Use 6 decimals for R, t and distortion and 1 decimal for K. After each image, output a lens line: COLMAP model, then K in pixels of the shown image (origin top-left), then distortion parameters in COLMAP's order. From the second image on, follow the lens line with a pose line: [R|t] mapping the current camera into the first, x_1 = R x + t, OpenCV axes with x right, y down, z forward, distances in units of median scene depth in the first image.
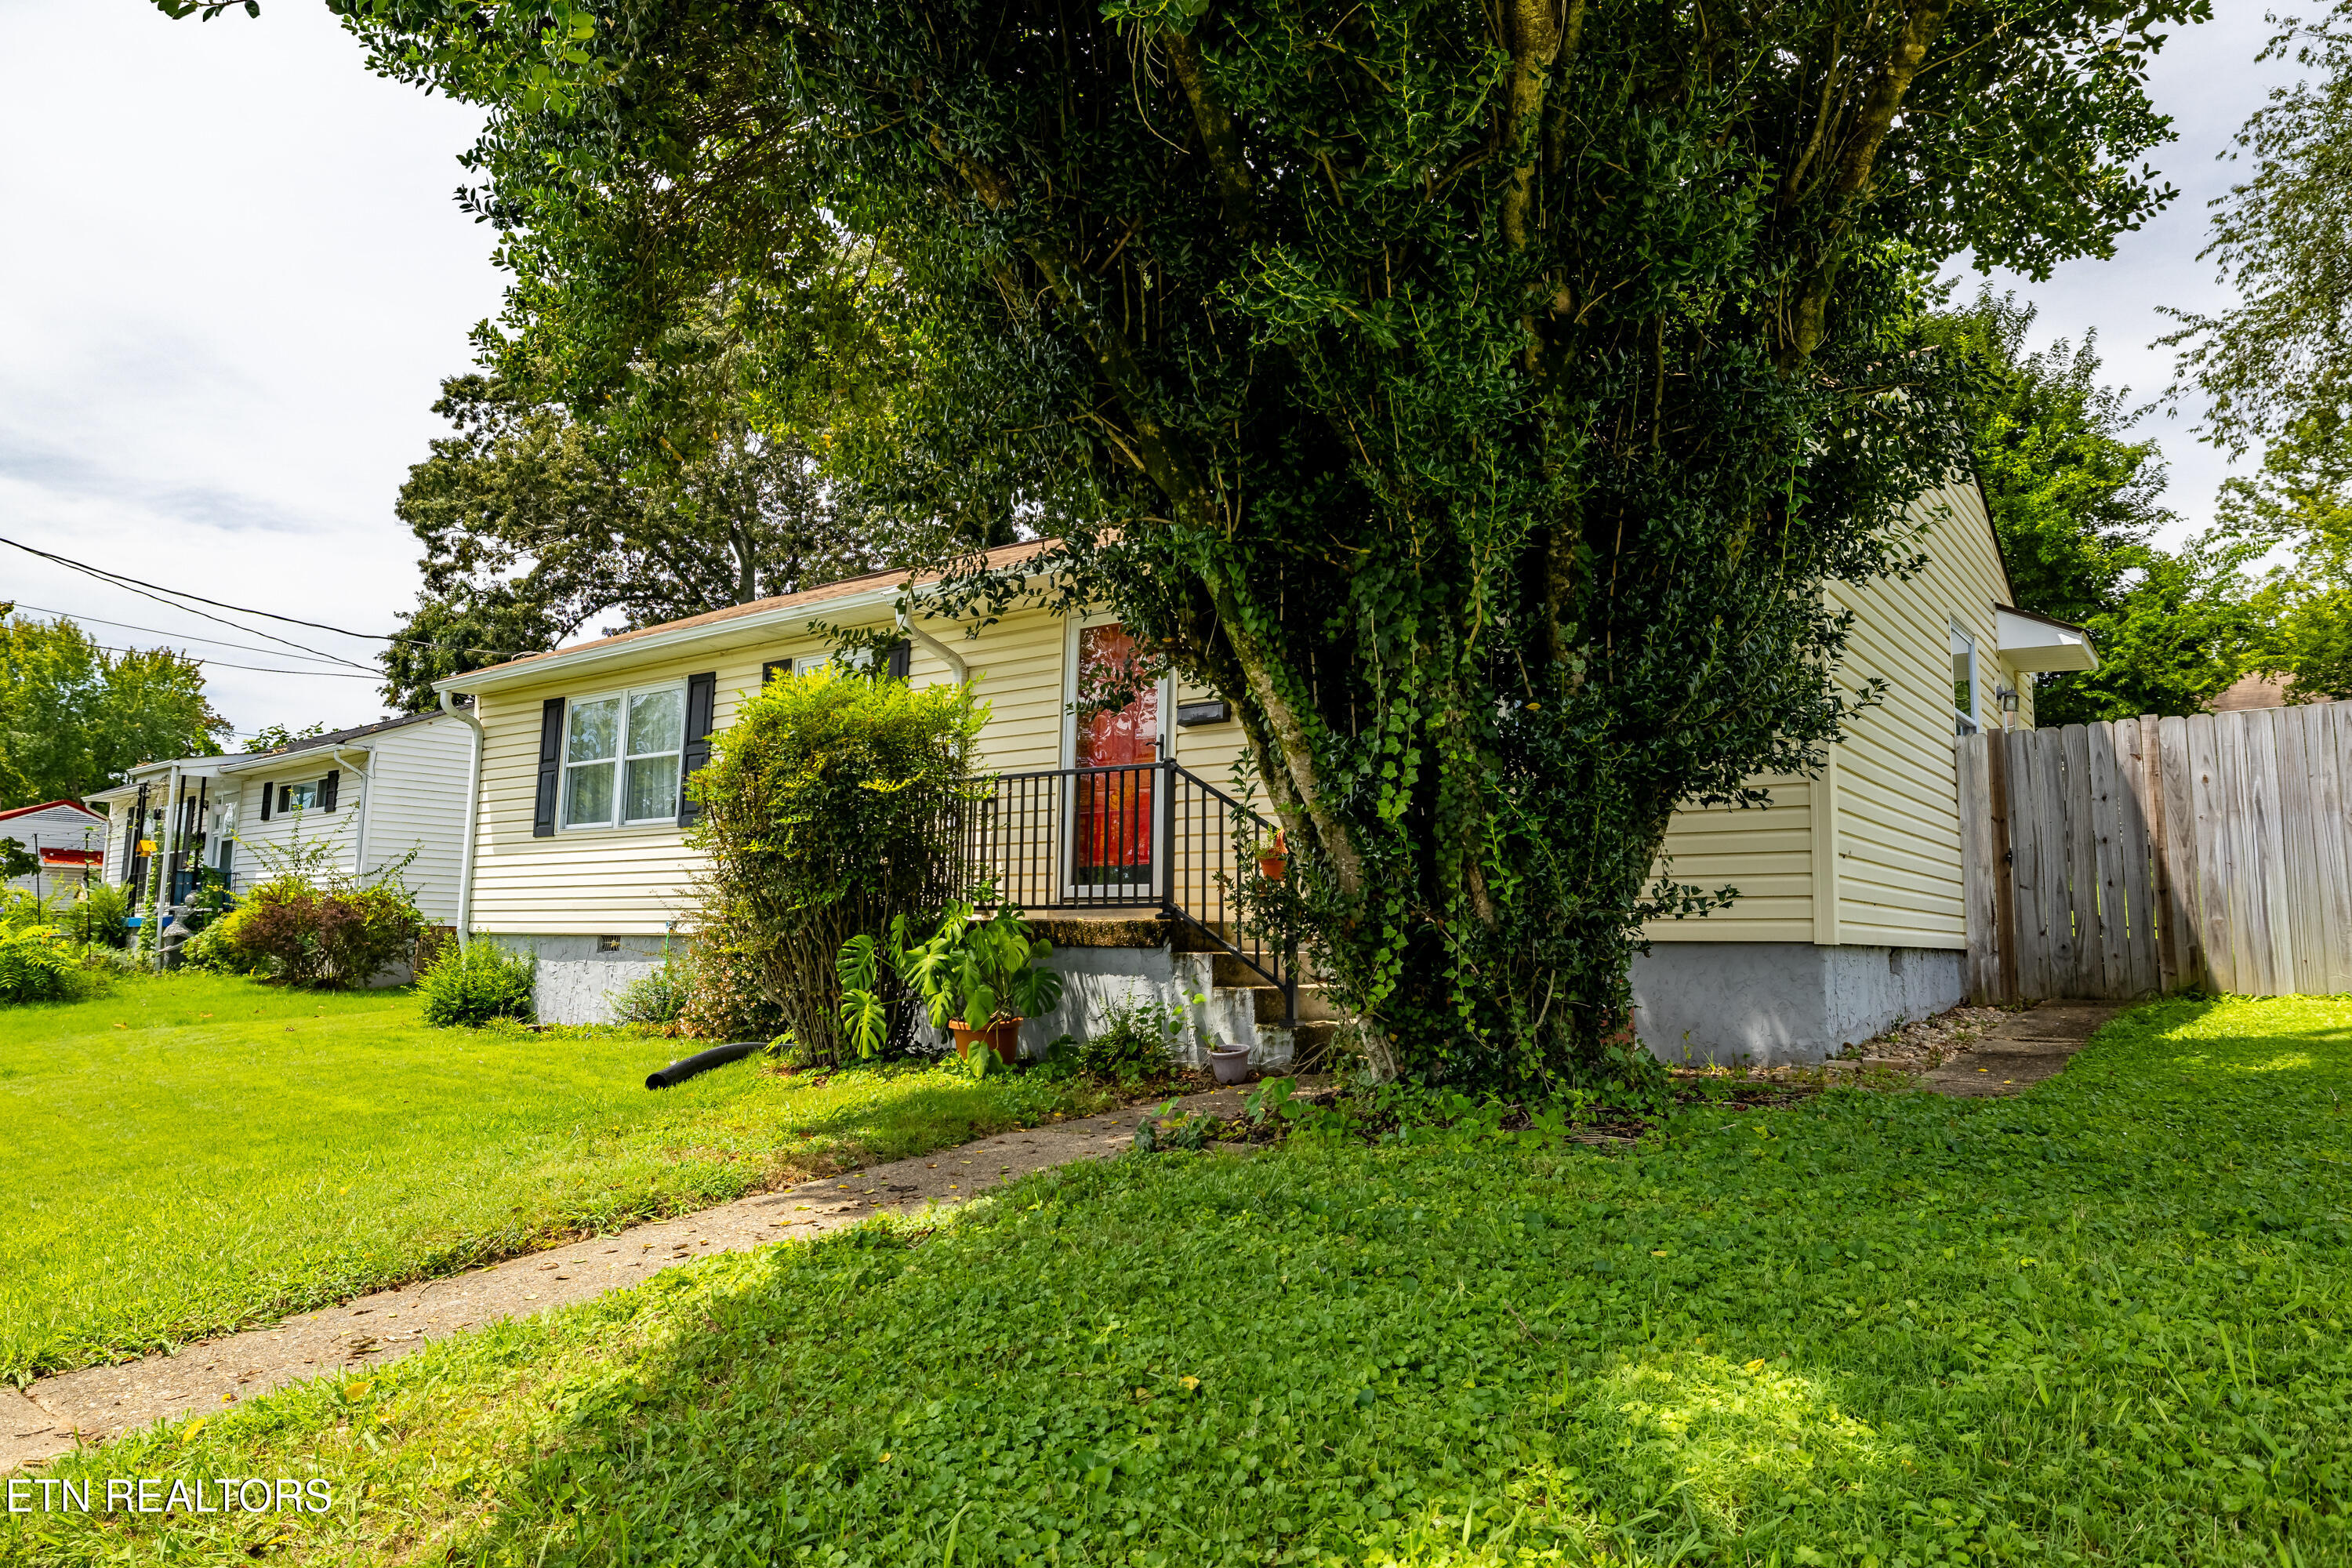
lens RADIAL K [[1501.7, 0, 1174.6], [0, 1501.7, 775.3], [0, 0, 1]] dist [0.003360, 0.001232]
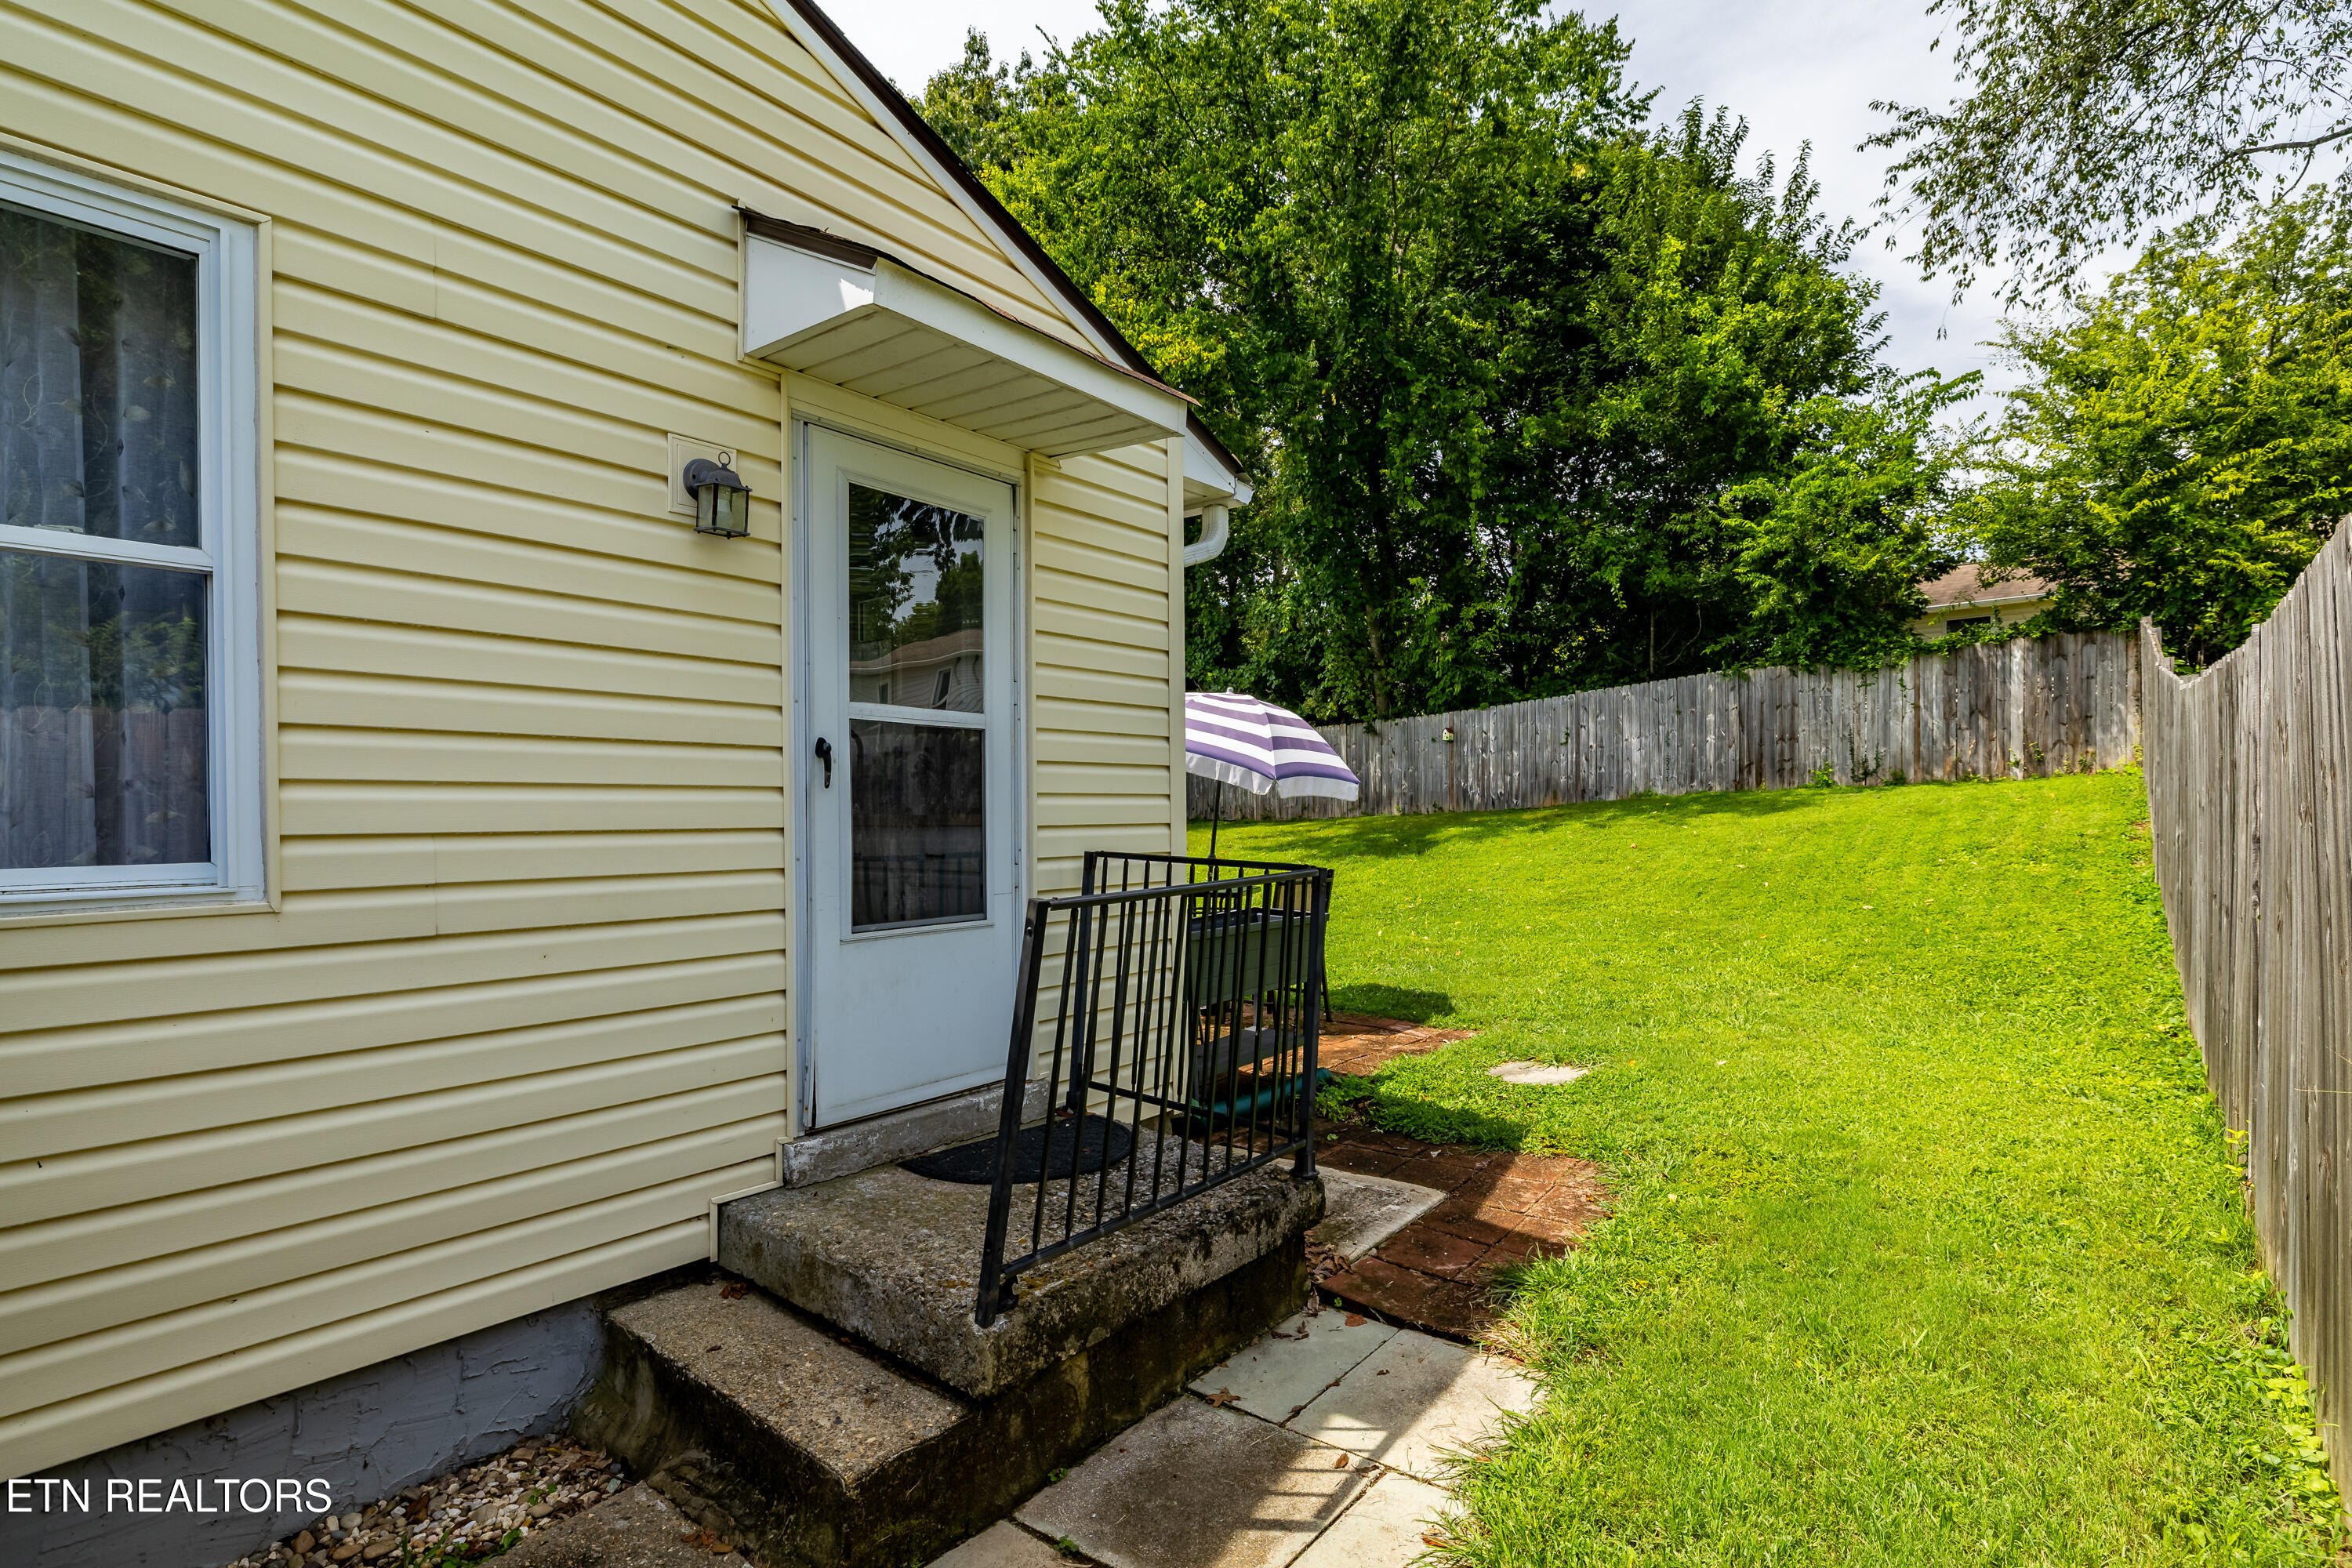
lens RADIAL K [[1142.4, 0, 1224.1], [0, 1142.4, 824.7], [0, 0, 1]] dist [-0.002977, -0.000272]
pose [[0.999931, -0.008426, -0.008157, 0.302969], [0.009412, 0.991542, 0.129448, -0.003770], [0.006998, -0.129516, 0.991553, 0.333268]]
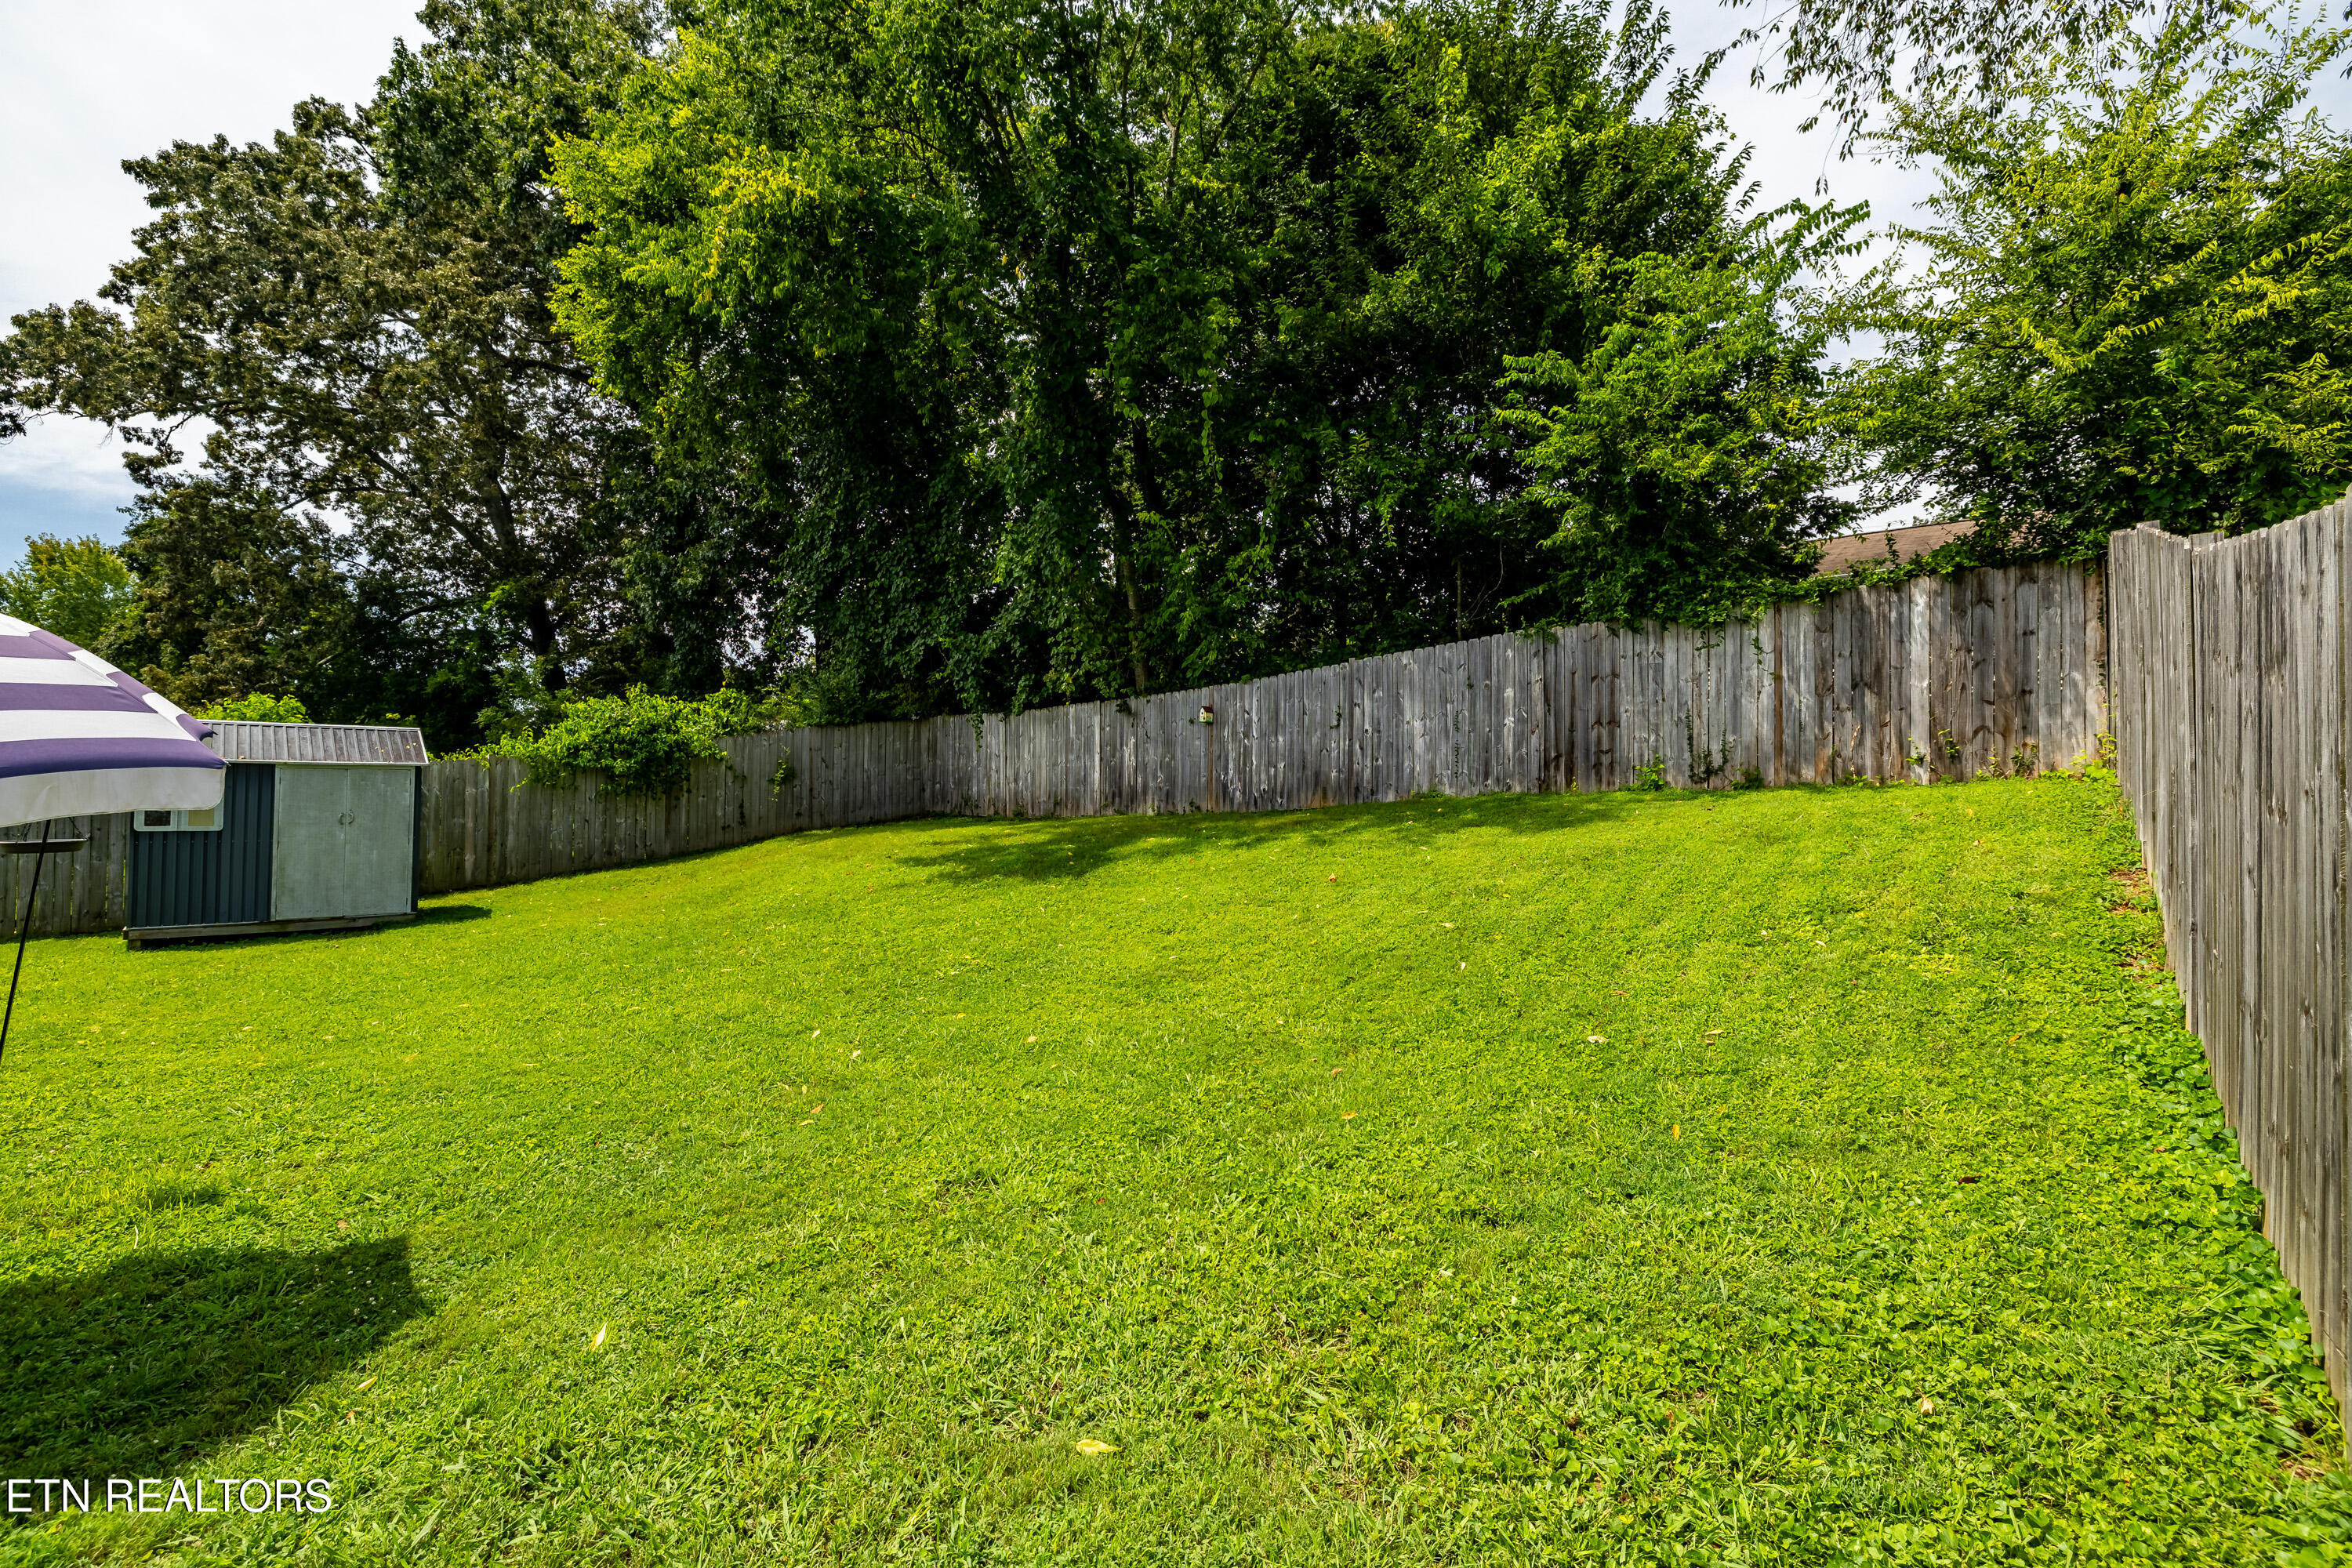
lens RADIAL K [[1079.9, 0, 1177.1], [0, 1079.9, 776.7], [0, 0, 1]] dist [-0.003332, 0.000129]
pose [[0.999702, 0.003955, -0.024091, 0.444260], [-0.001509, 0.994911, 0.100743, 0.011681], [0.024367, -0.100676, 0.994621, 0.524868]]
